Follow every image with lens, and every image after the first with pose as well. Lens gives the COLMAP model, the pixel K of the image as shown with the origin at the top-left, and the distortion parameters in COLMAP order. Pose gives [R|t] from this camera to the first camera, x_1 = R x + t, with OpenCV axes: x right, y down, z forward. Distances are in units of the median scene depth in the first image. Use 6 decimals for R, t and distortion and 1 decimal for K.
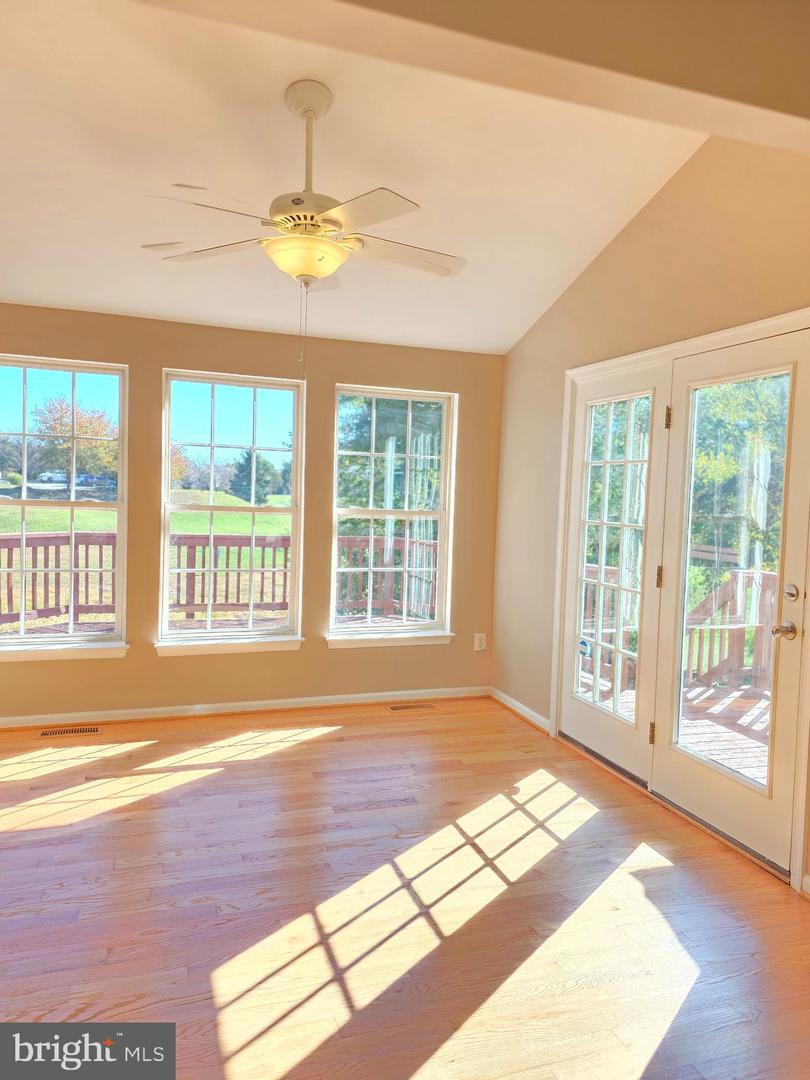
lens RADIAL K [[768.8, 0, 413.0], [0, 768.8, 539.3], [0, 0, 1]] dist [0.054492, -0.022900]
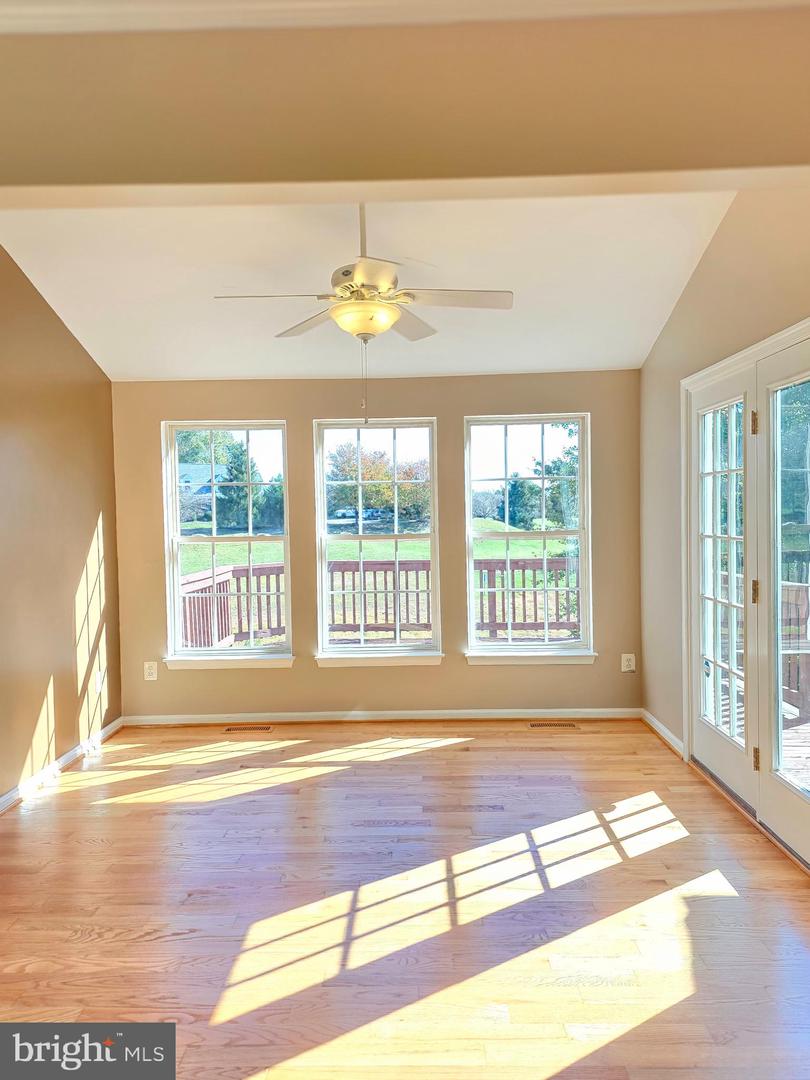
lens RADIAL K [[768.8, 0, 411.6], [0, 768.8, 542.7], [0, 0, 1]] dist [0.054492, -0.022900]
pose [[0.933081, -0.039419, -0.357499, 0.247387], [0.030160, 0.999050, -0.031442, 0.005607], [0.358399, 0.018555, 0.933384, -0.029510]]
